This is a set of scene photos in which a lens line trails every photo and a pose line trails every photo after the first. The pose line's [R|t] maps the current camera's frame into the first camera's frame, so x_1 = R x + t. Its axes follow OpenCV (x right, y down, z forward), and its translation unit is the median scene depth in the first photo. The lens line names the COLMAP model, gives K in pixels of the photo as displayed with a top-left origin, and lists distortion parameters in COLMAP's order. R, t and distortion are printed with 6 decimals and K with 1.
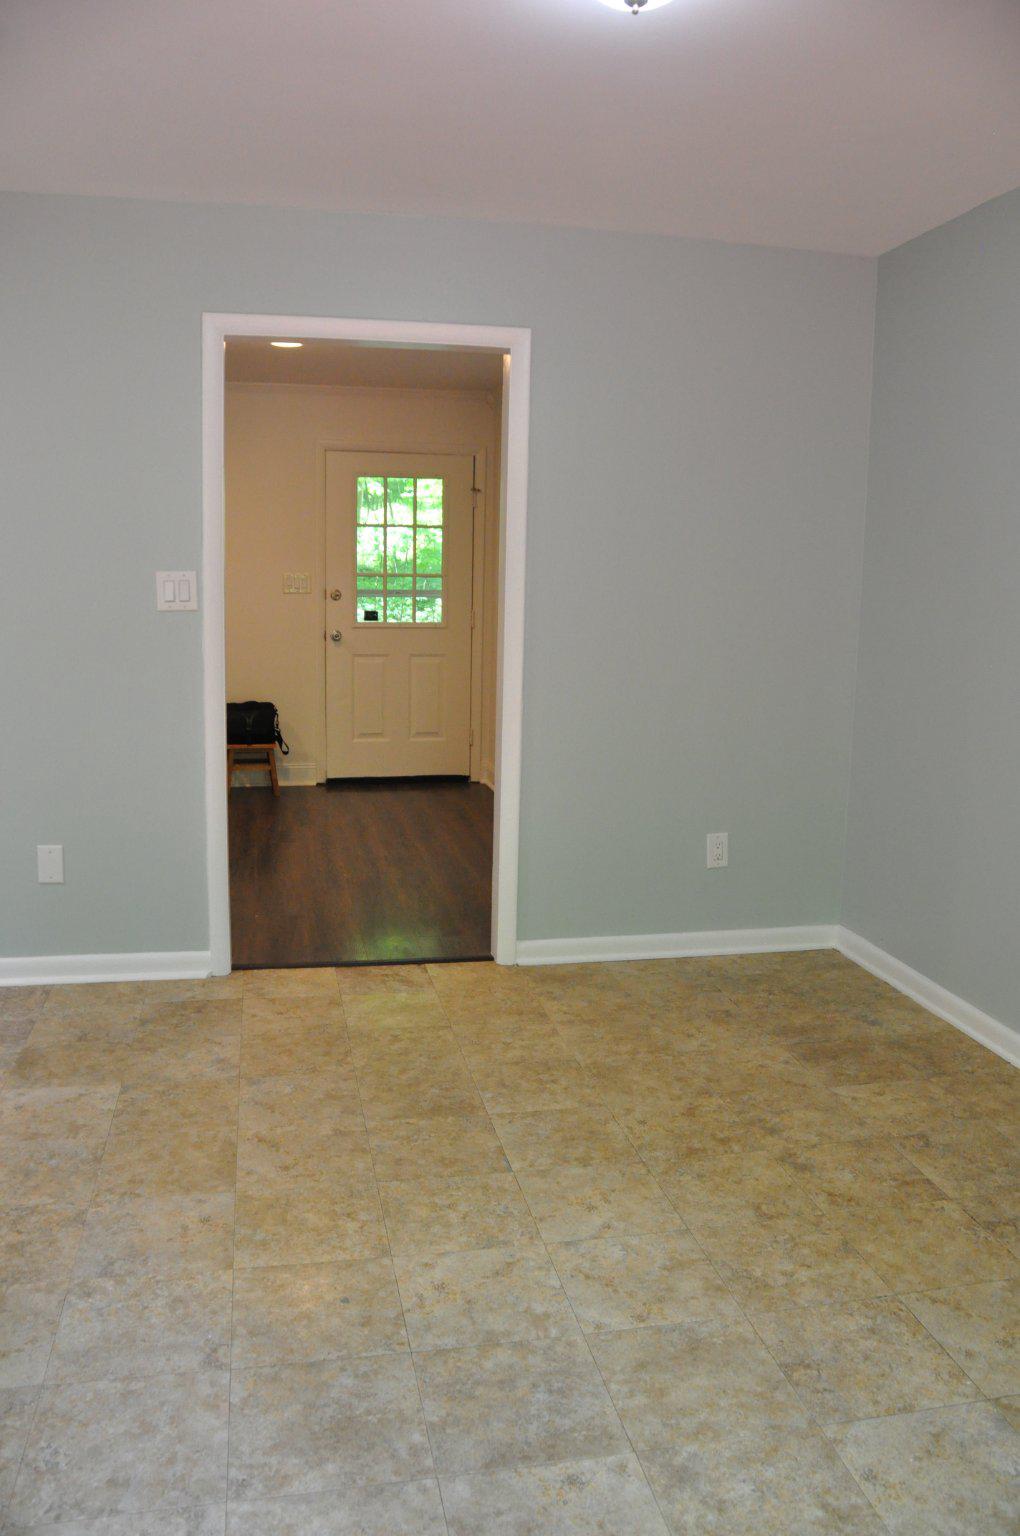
lens RADIAL K [[1206.0, 0, 496.7], [0, 1206.0, 766.2], [0, 0, 1]] dist [-0.143287, 0.101339]
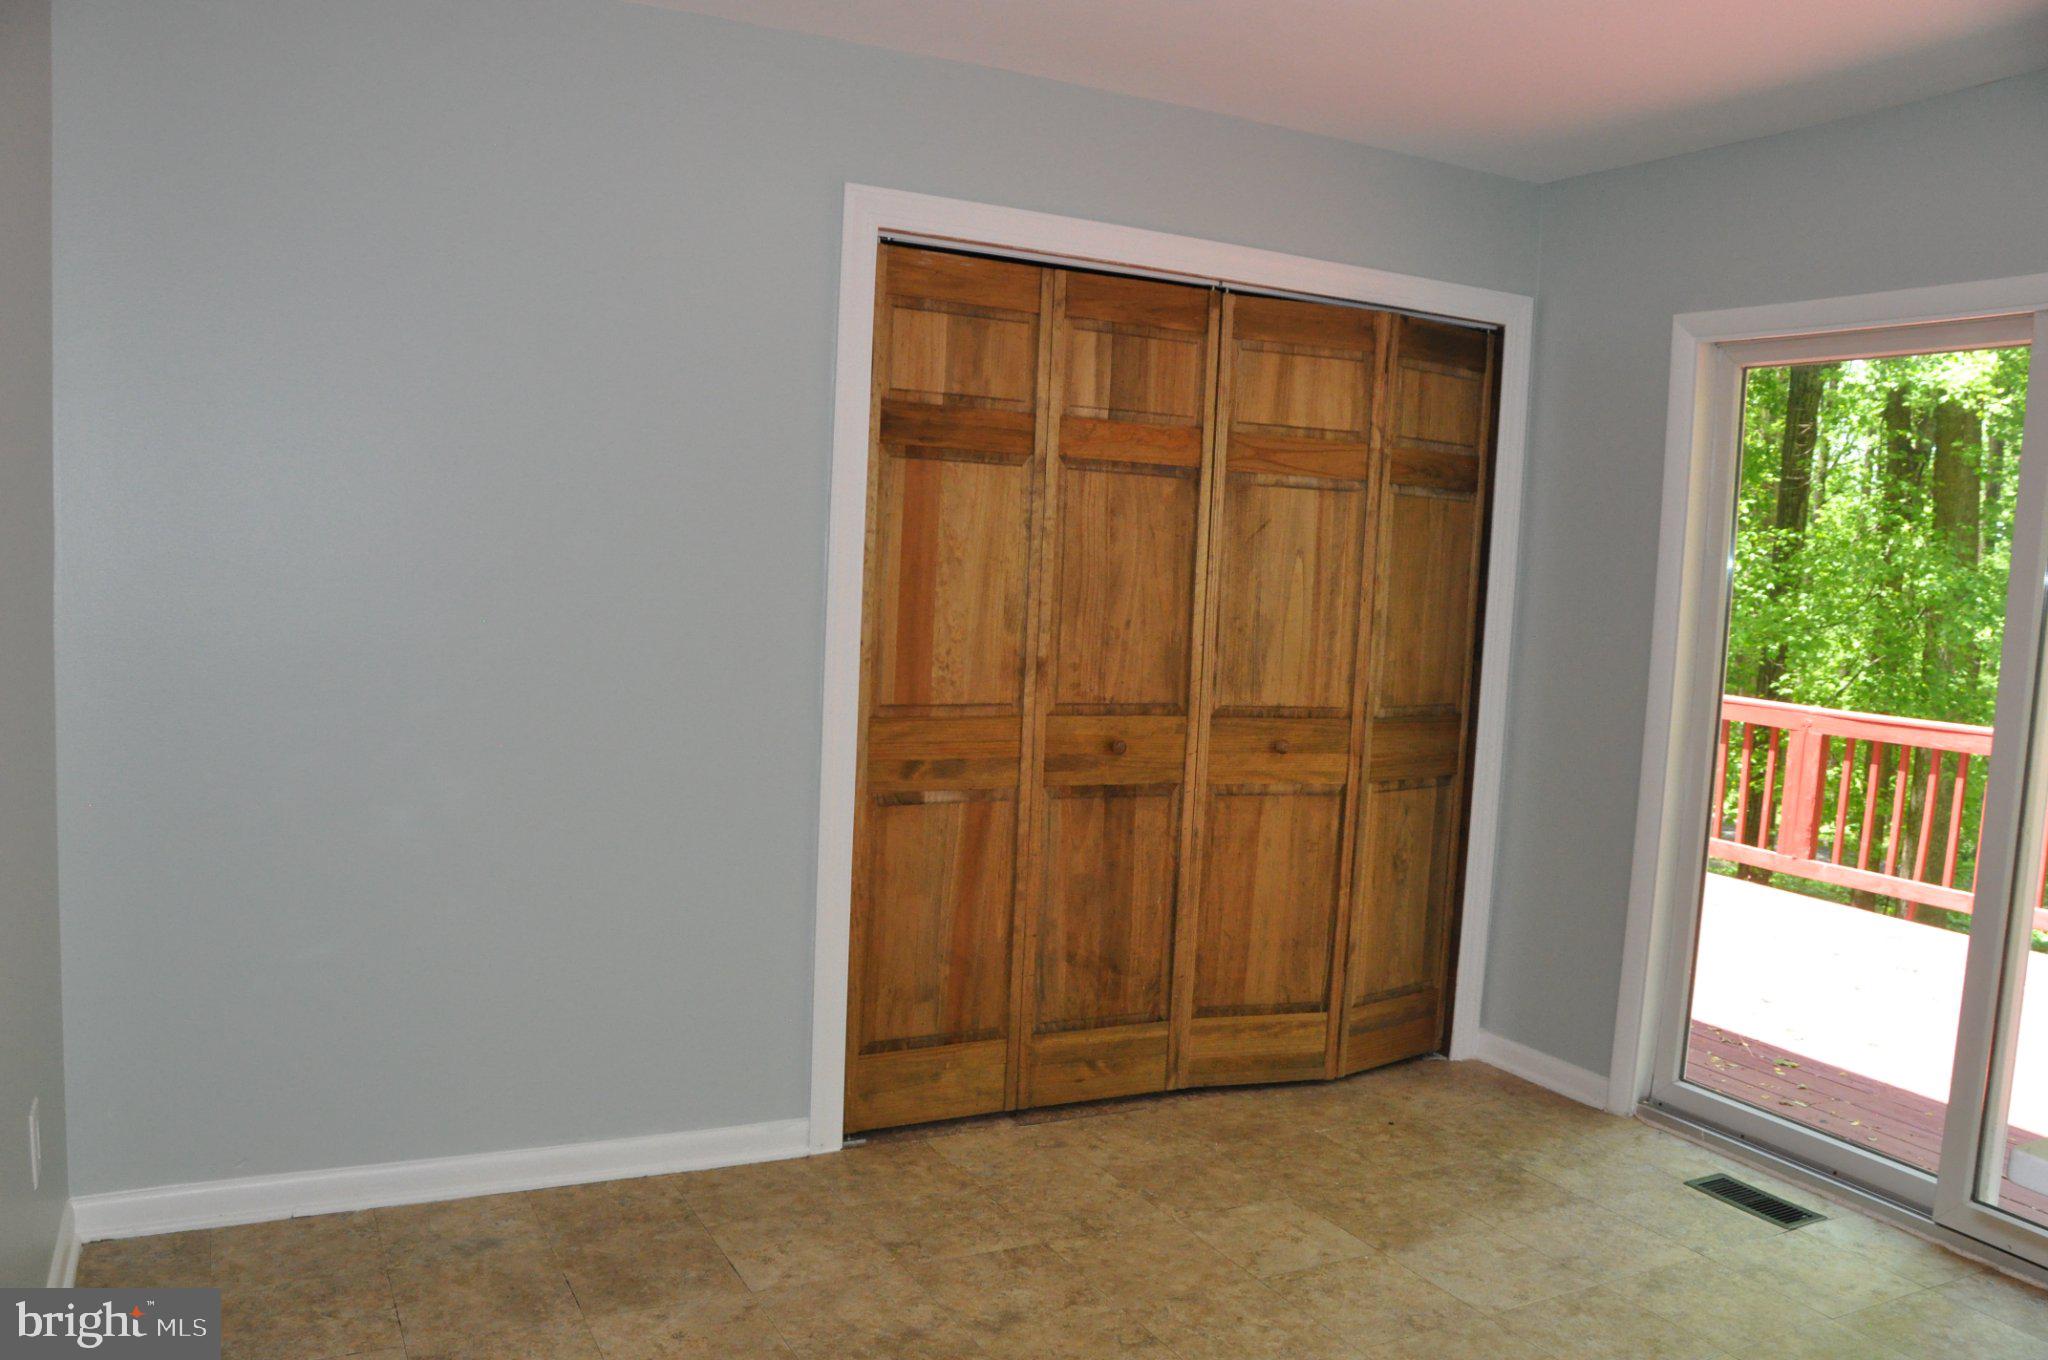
lens RADIAL K [[1608.0, 0, 1023.1], [0, 1608.0, 687.9], [0, 0, 1]] dist [-0.143287, 0.101339]
pose [[-0.278607, -0.115778, 0.953401, -0.686507], [0.093794, 0.984682, 0.146985, -0.226045], [-0.955814, 0.130374, -0.263480, 1.183155]]
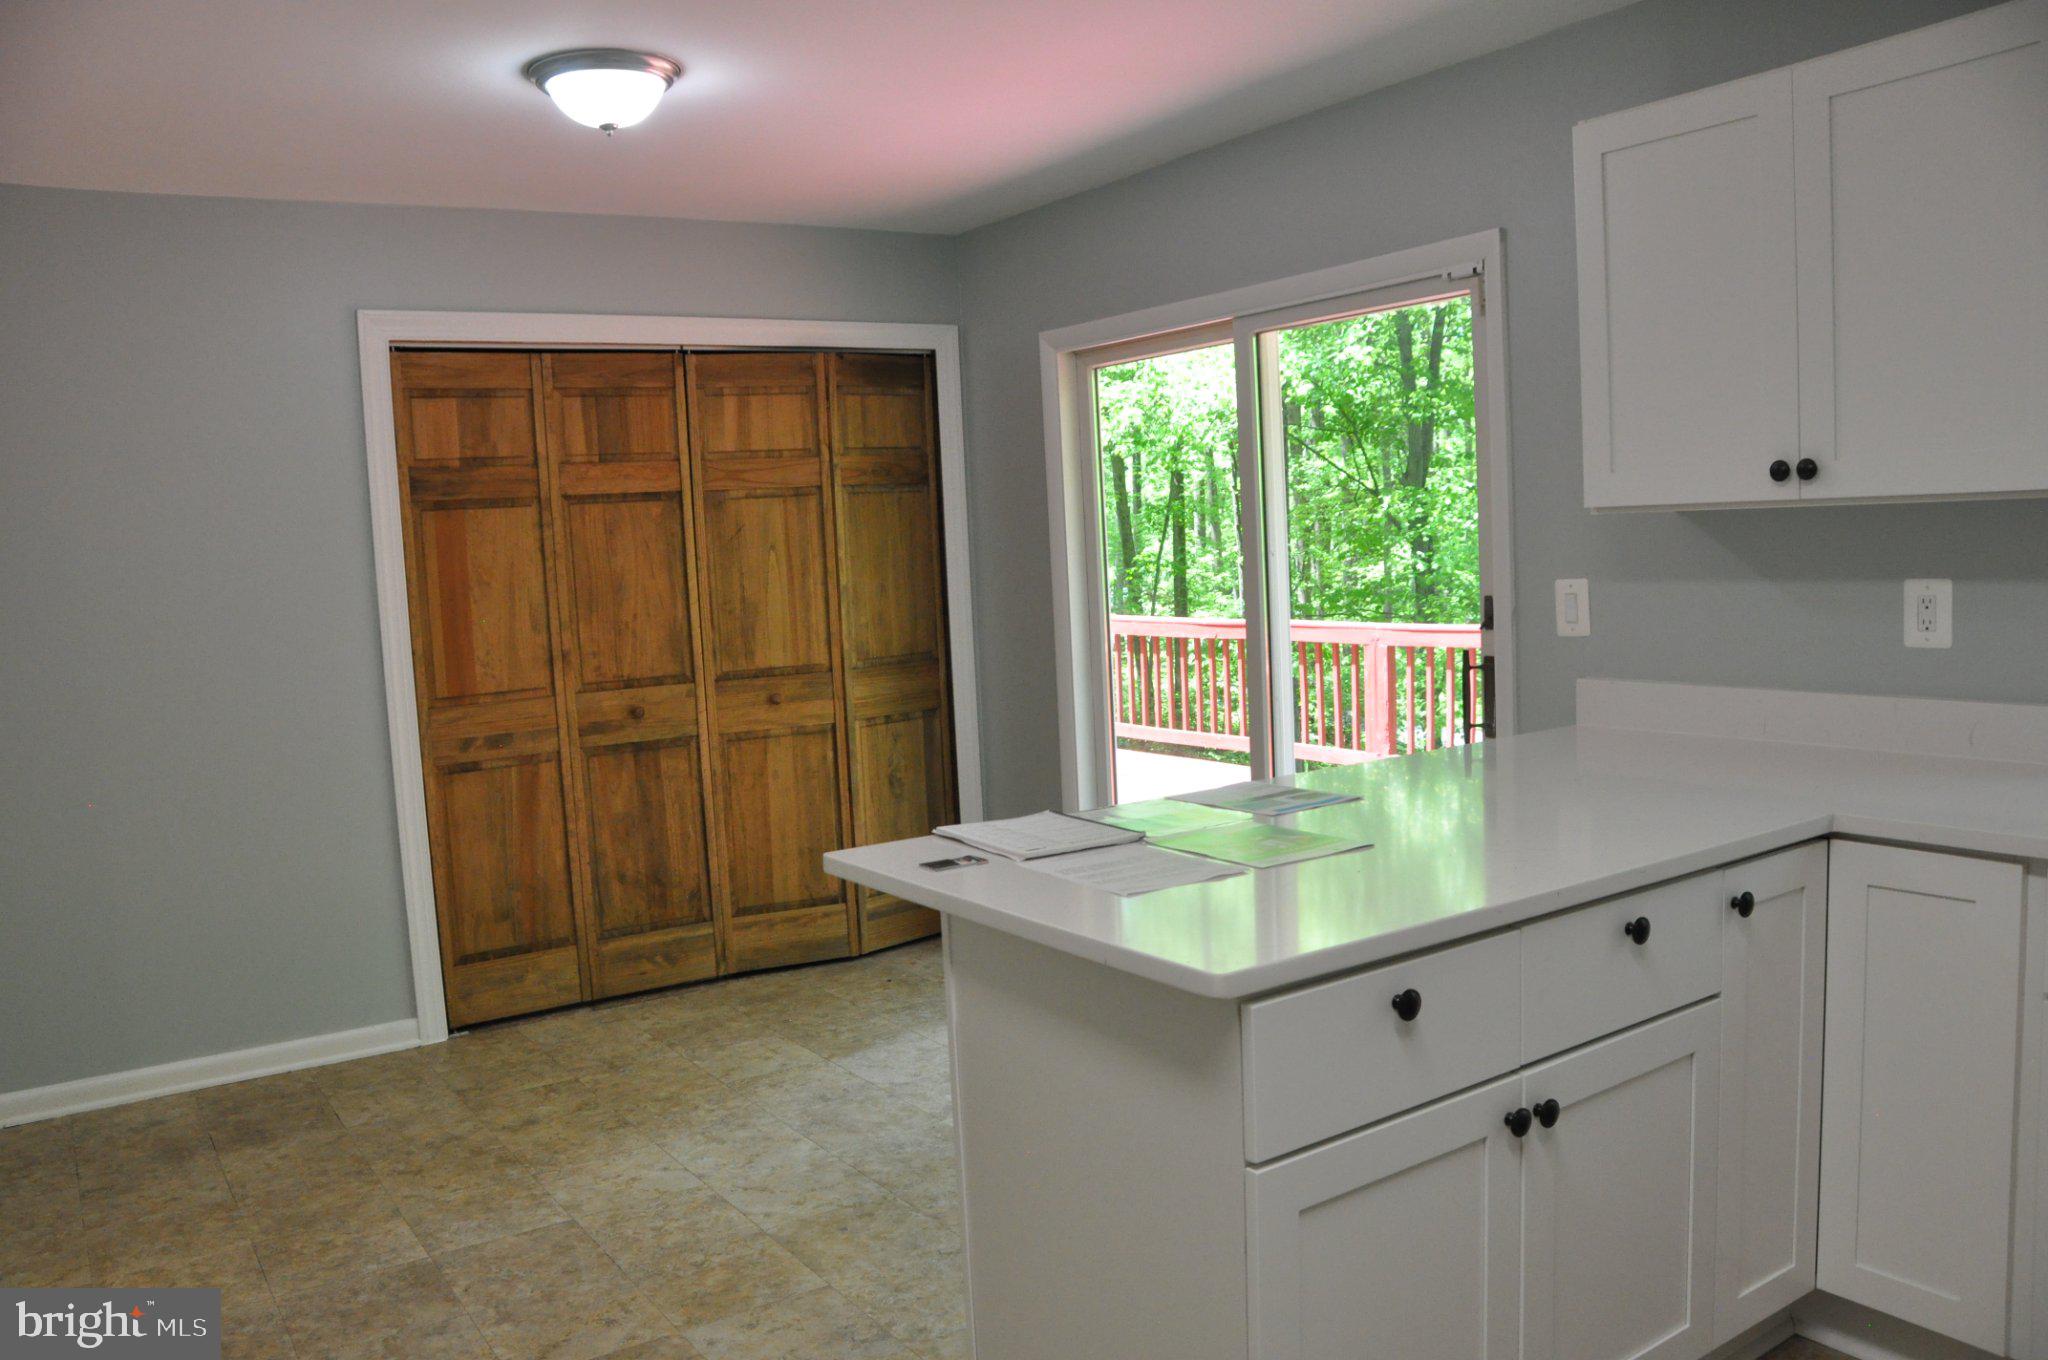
lens RADIAL K [[1608.0, 0, 1003.4], [0, 1608.0, 681.9], [0, 0, 1]] dist [-0.143287, 0.101339]
pose [[-0.375401, -0.081532, 0.923269, -1.201537], [0.185819, 0.969279, 0.161149, -0.208876], [-0.908045, 0.232057, -0.348718, 0.987759]]
